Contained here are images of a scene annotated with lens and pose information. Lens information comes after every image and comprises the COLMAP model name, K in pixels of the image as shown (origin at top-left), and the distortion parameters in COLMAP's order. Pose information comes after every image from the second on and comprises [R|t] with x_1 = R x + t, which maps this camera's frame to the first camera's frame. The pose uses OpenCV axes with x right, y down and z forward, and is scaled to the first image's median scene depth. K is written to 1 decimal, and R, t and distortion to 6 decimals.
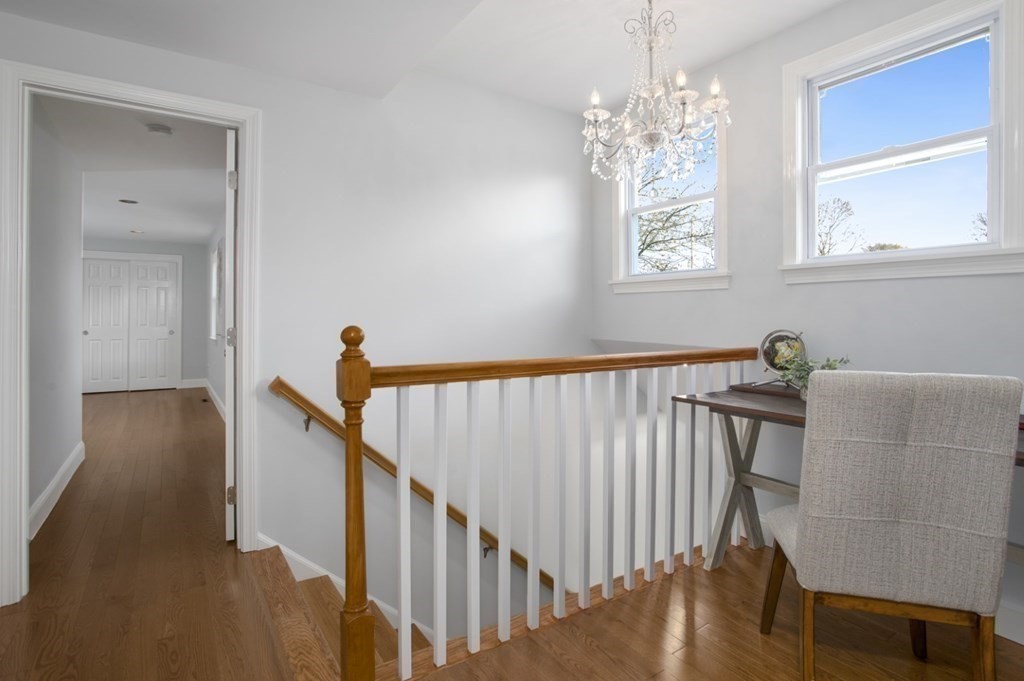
lens RADIAL K [[511.2, 0, 512.0], [0, 511.2, 340.5], [0, 0, 1]] dist [-0.043668, 0.001195]
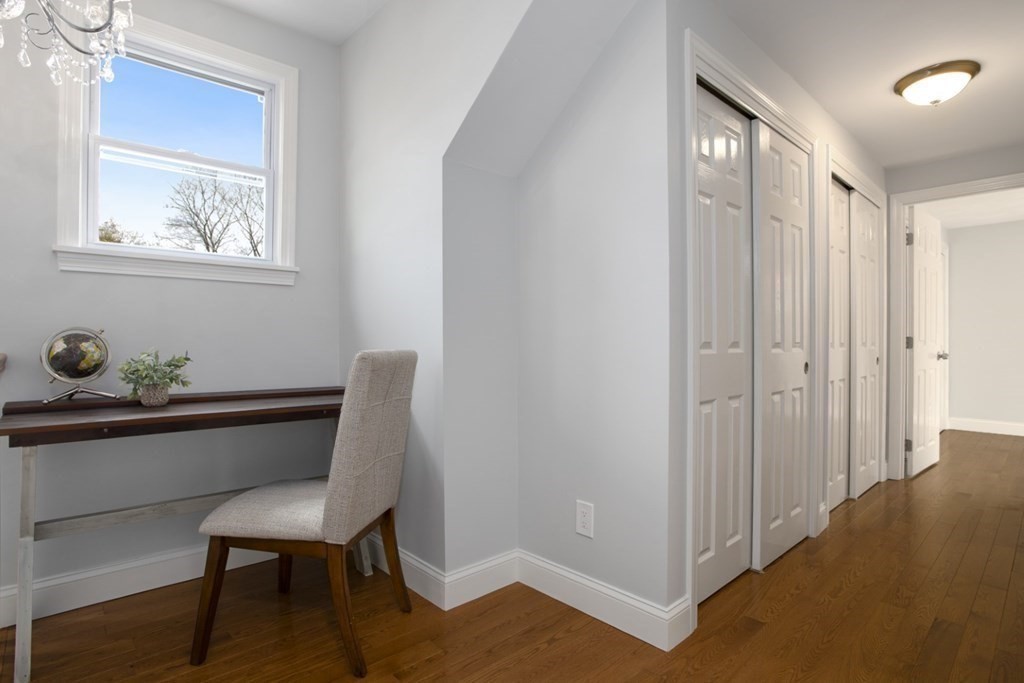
lens RADIAL K [[511.2, 0, 512.0], [0, 511.2, 341.5], [0, 0, 1]] dist [-0.043668, 0.001195]
pose [[-0.163956, -0.029061, 0.986039, -0.362238], [0.015653, 0.999363, 0.032057, -0.012849], [-0.986343, 0.020690, -0.163397, 0.458759]]
